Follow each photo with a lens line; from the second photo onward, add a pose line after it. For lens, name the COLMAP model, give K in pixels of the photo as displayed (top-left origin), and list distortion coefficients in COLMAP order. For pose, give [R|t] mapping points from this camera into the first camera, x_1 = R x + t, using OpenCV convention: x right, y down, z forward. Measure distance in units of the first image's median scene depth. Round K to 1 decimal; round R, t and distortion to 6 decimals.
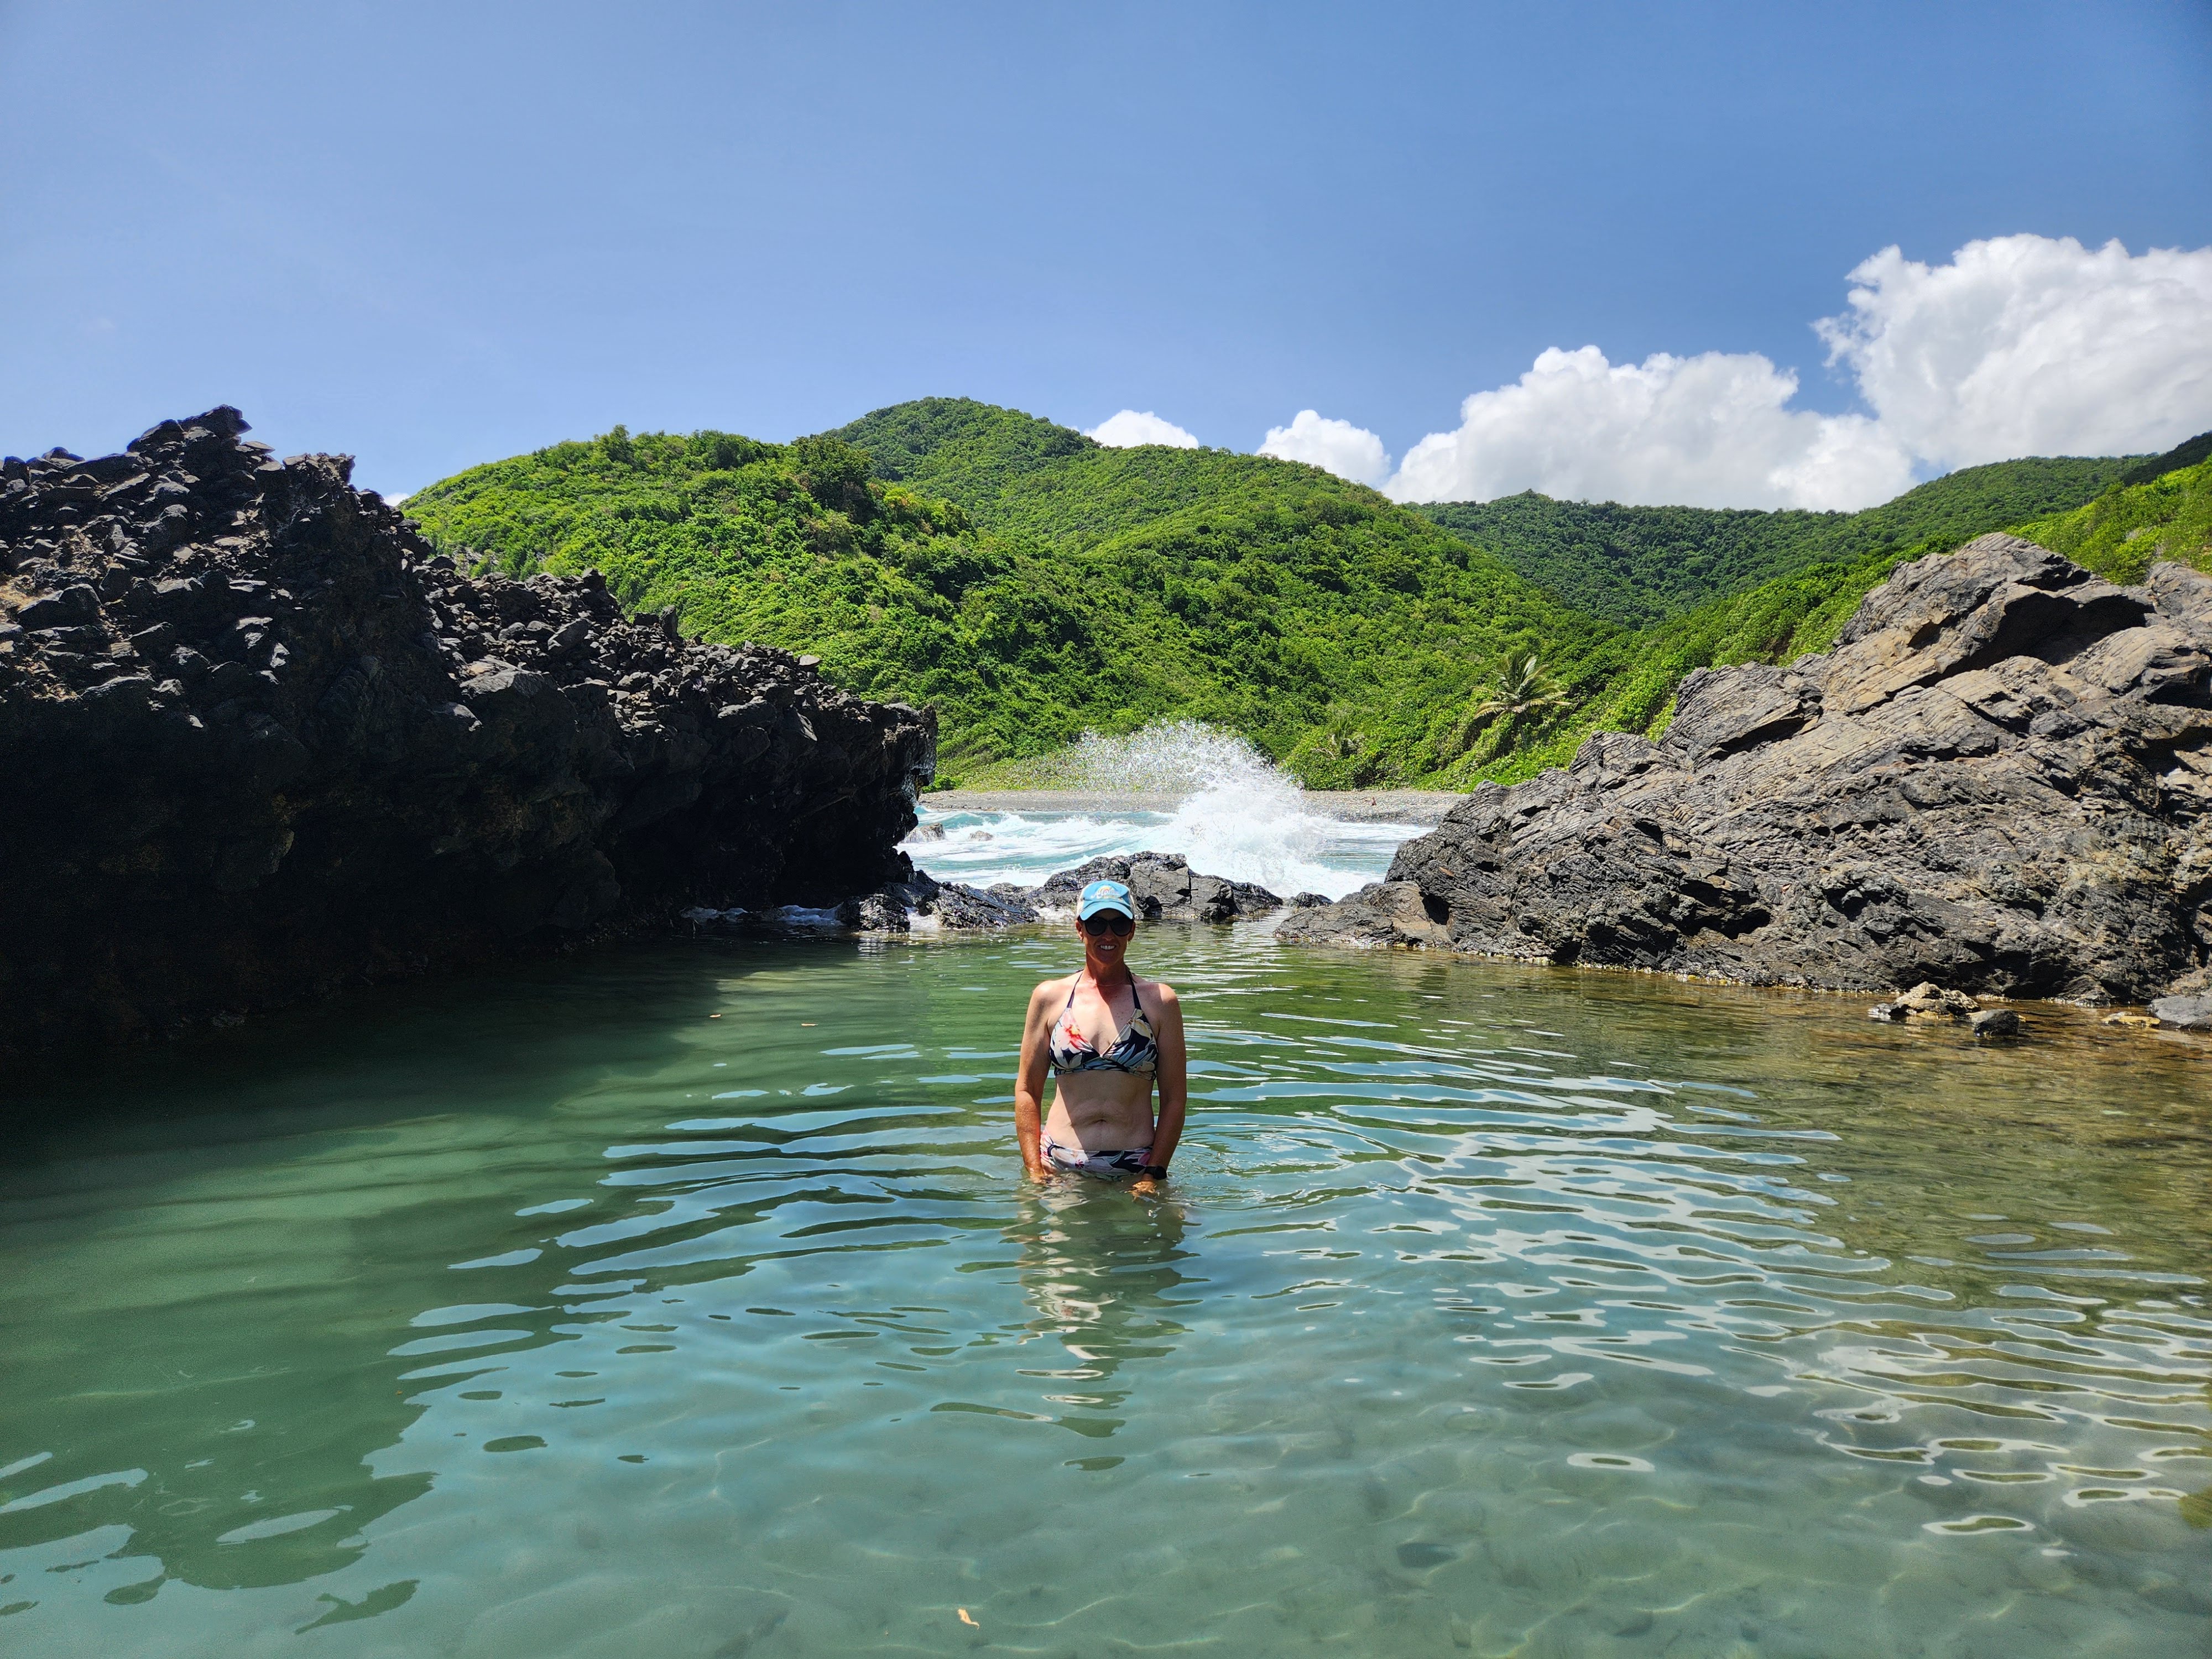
lens RADIAL K [[1464.0, 0, 1101.8], [0, 1464.0, 838.2], [0, 0, 1]] dist [0.050725, -0.017601]
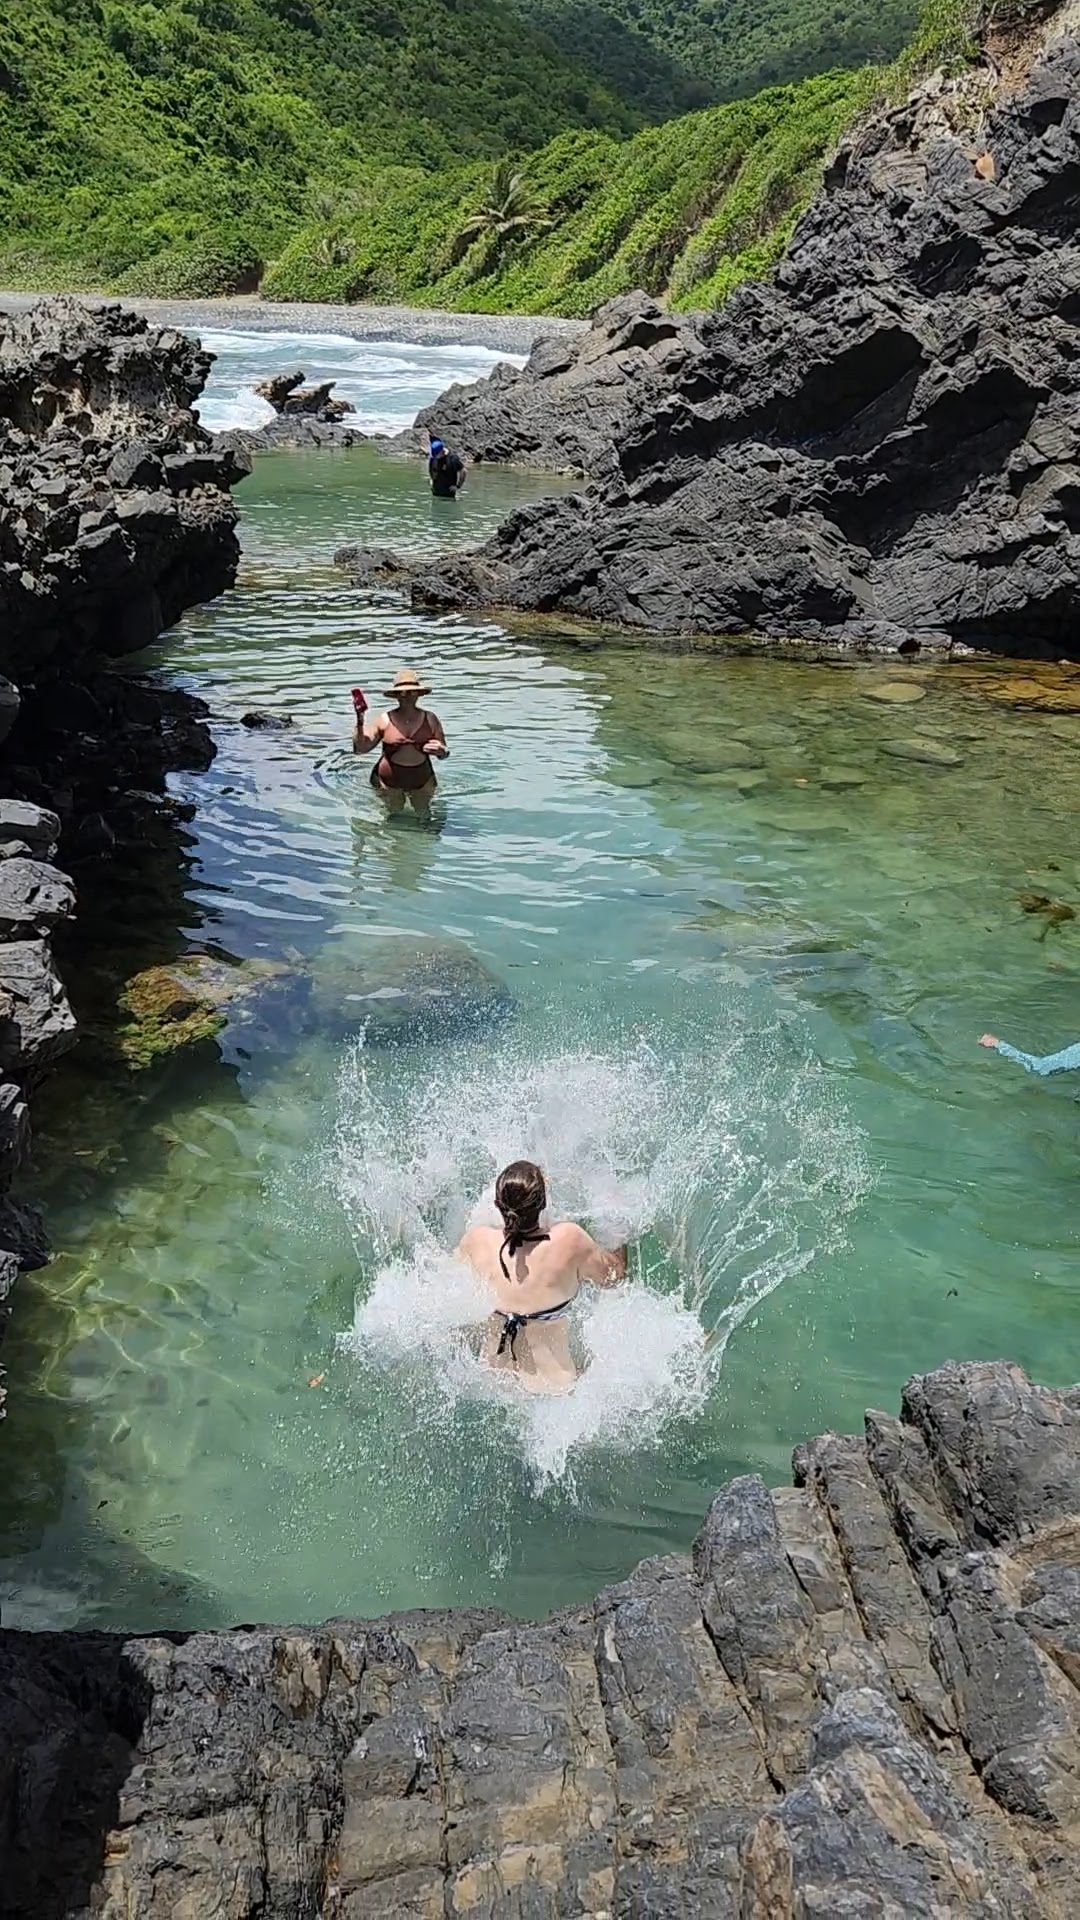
lens RADIAL K [[1607.2, 0, 552.3], [0, 1607.2, 946.4], [0, 0, 1]] dist [0.014489, 0.019375]
pose [[0.955854, -0.089785, 0.279788, -0.024540], [-0.015038, 0.935979, 0.351735, -0.006565], [-0.293456, -0.340415, 0.893309, -0.103813]]
